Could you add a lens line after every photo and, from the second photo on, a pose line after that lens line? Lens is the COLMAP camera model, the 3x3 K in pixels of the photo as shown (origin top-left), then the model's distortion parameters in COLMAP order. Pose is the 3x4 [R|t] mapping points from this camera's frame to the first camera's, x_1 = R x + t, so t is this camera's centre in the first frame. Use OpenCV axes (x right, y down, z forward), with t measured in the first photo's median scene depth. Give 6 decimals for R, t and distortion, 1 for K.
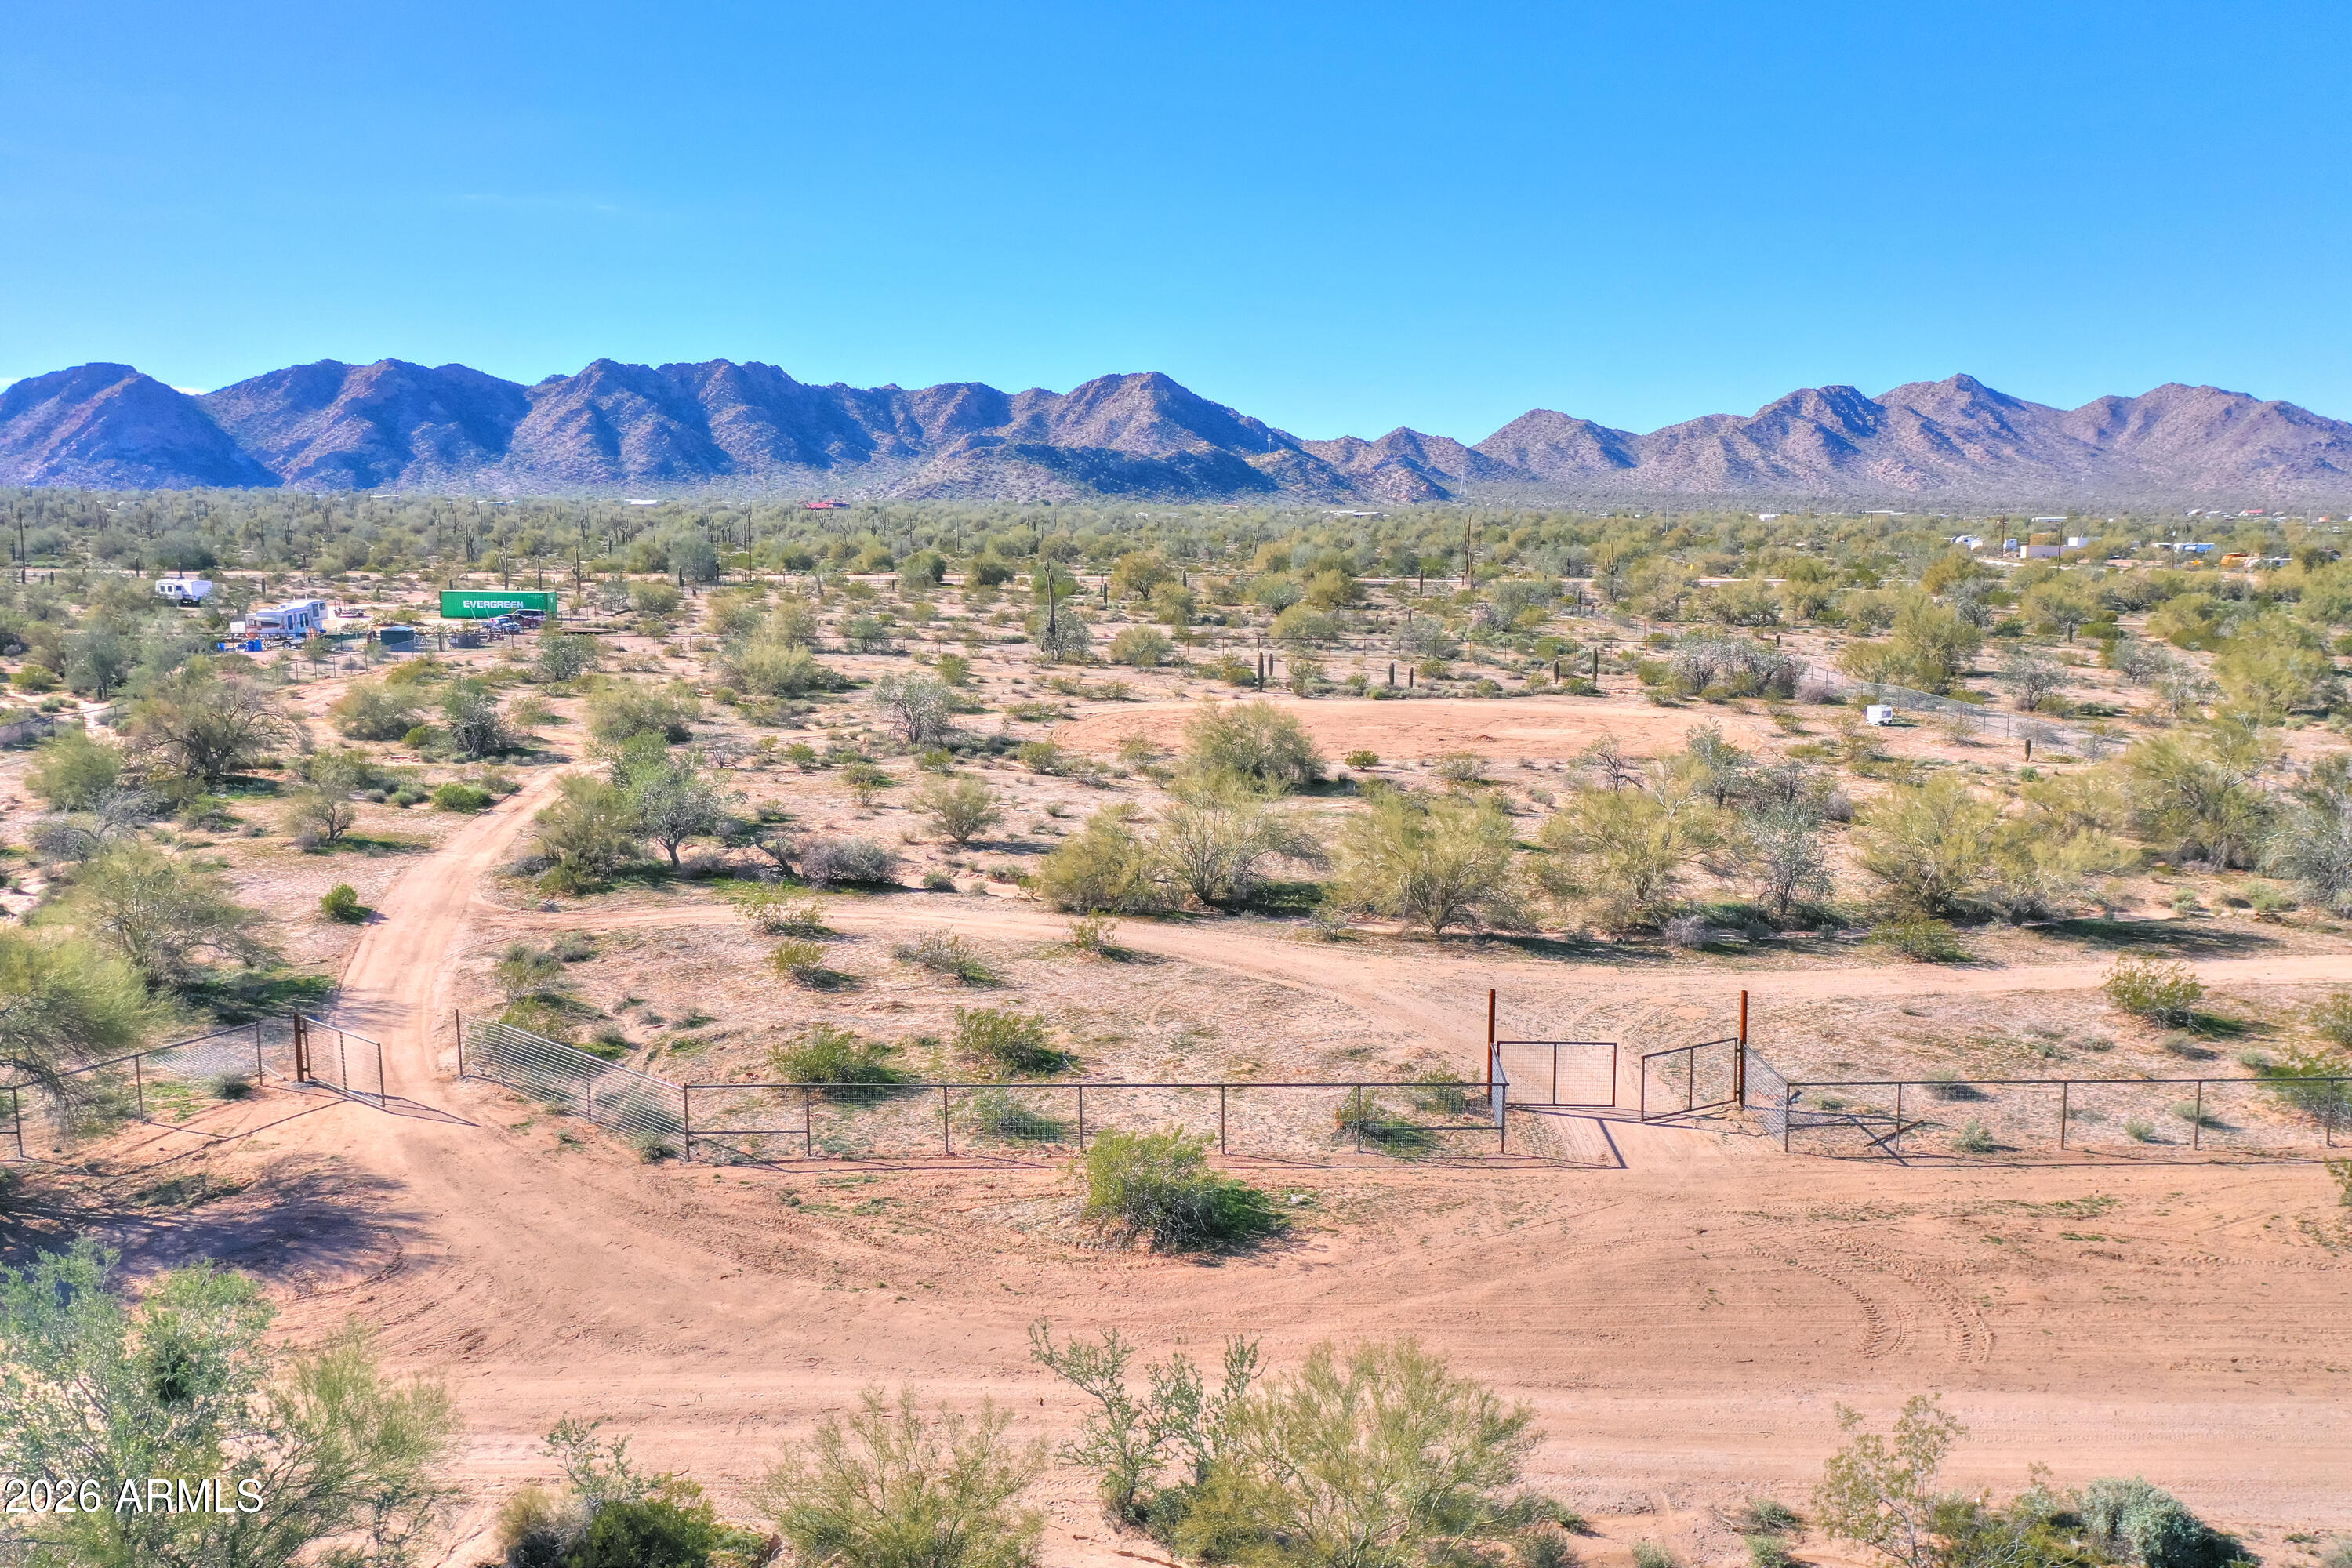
lens RADIAL K [[1897.4, 0, 1150.2], [0, 1897.4, 781.6], [0, 0, 1]] dist [-0.008750, -0.002376]
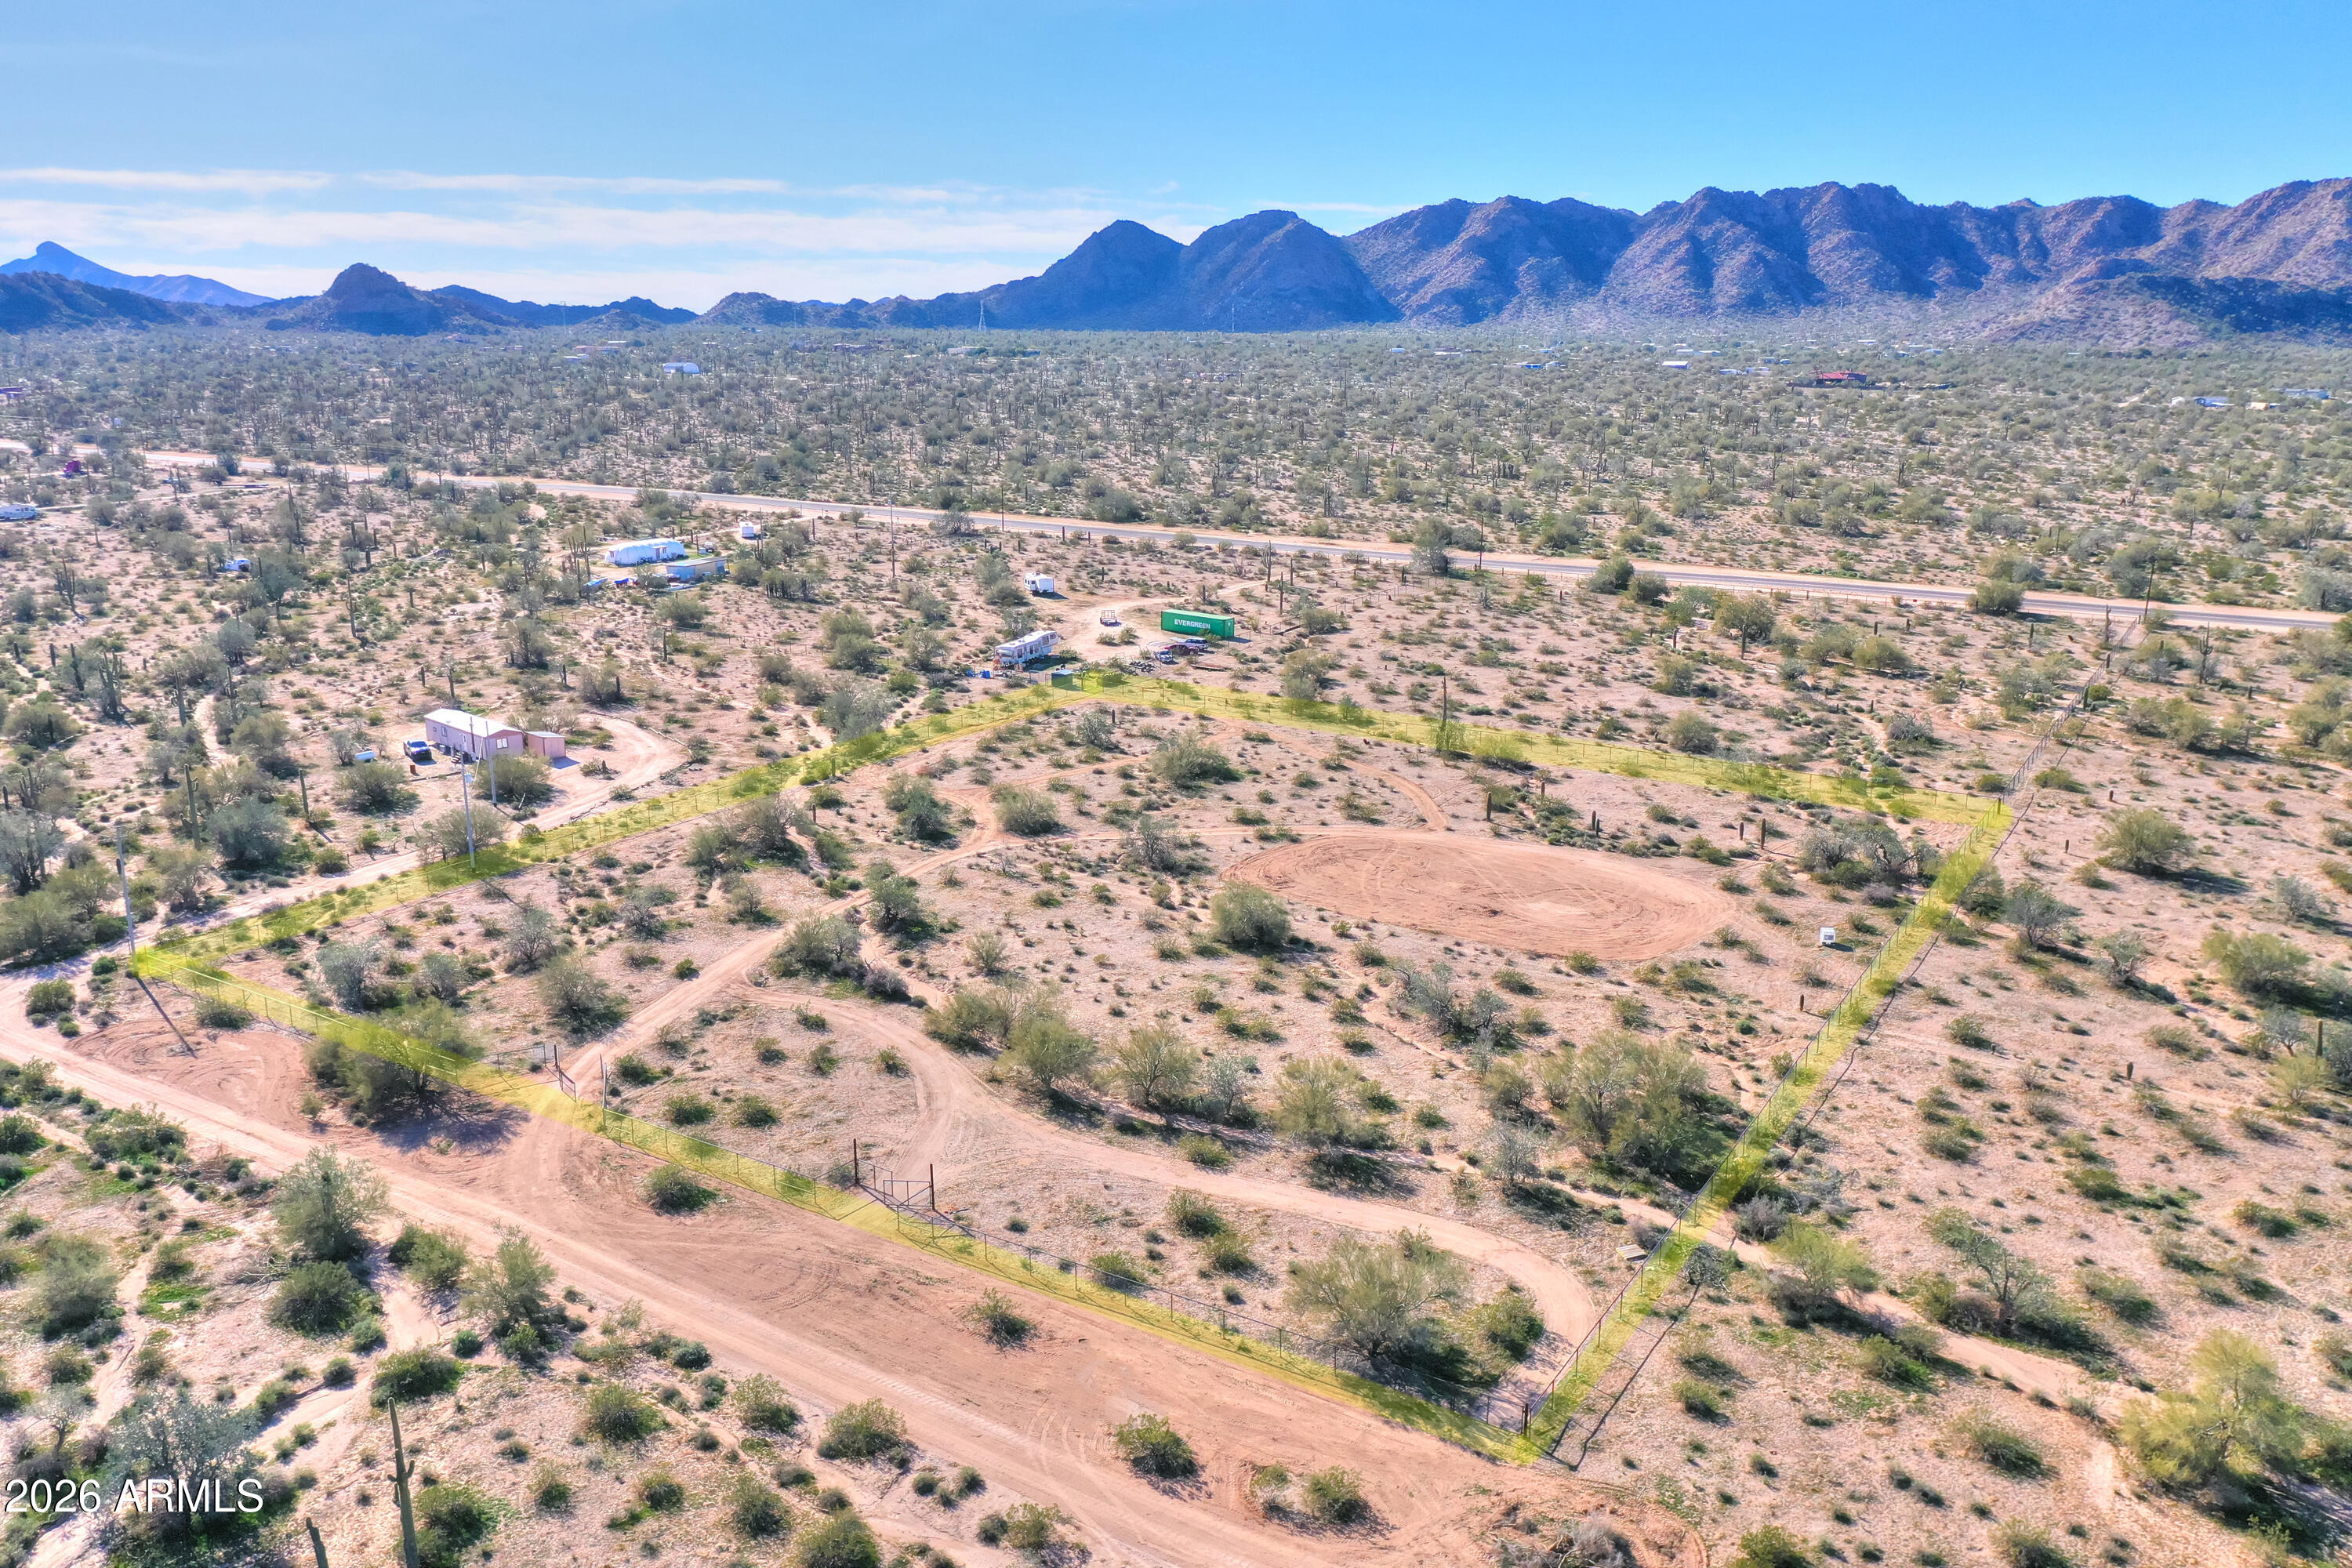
lens RADIAL K [[1887.0, 0, 1096.7], [0, 1887.0, 784.4], [0, 0, 1]] dist [-0.010721, -0.003499]
pose [[0.818333, 0.130011, -0.559847, 0.045800], [-0.068500, 0.989199, 0.129591, -0.018017], [0.570648, -0.067699, 0.818399, -0.021147]]
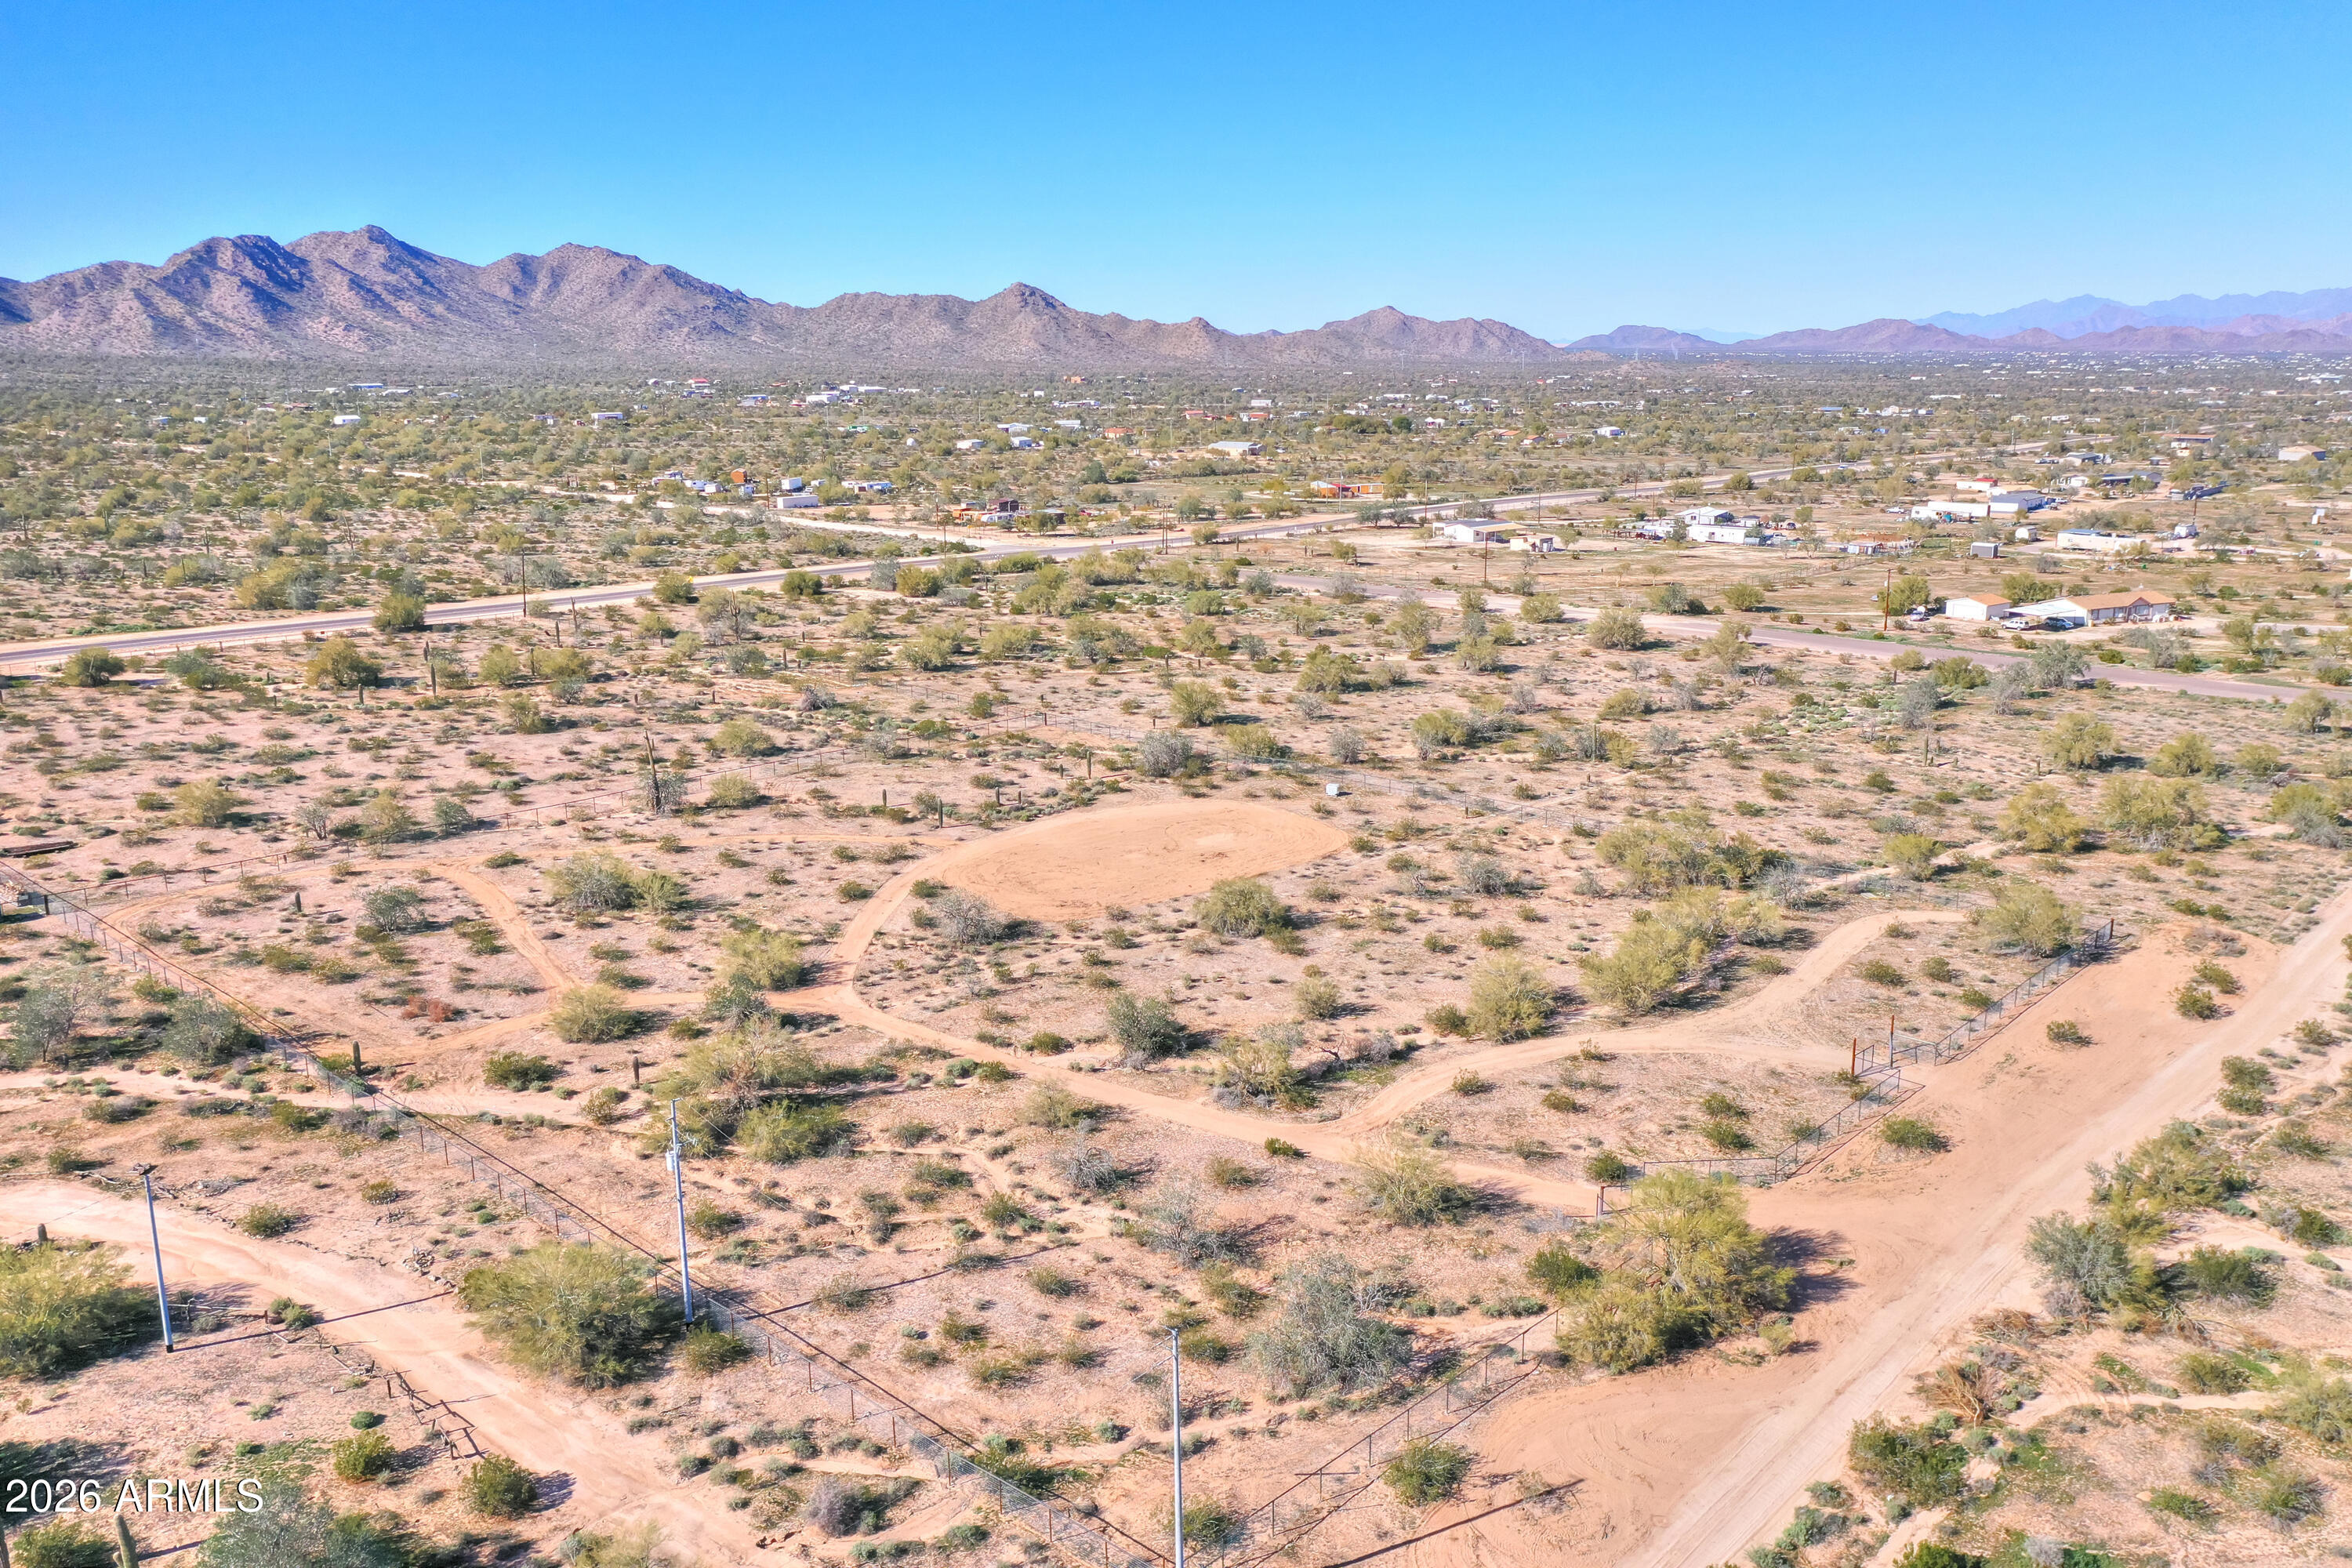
lens RADIAL K [[1920.7, 0, 1199.9], [0, 1920.7, 784.0], [0, 0, 1]] dist [-0.001067, -0.000732]
pose [[0.671136, -0.166492, 0.722396, -0.062742], [0.101540, 0.985916, 0.132891, -0.018889], [-0.734347, -0.015836, 0.678590, -0.005332]]
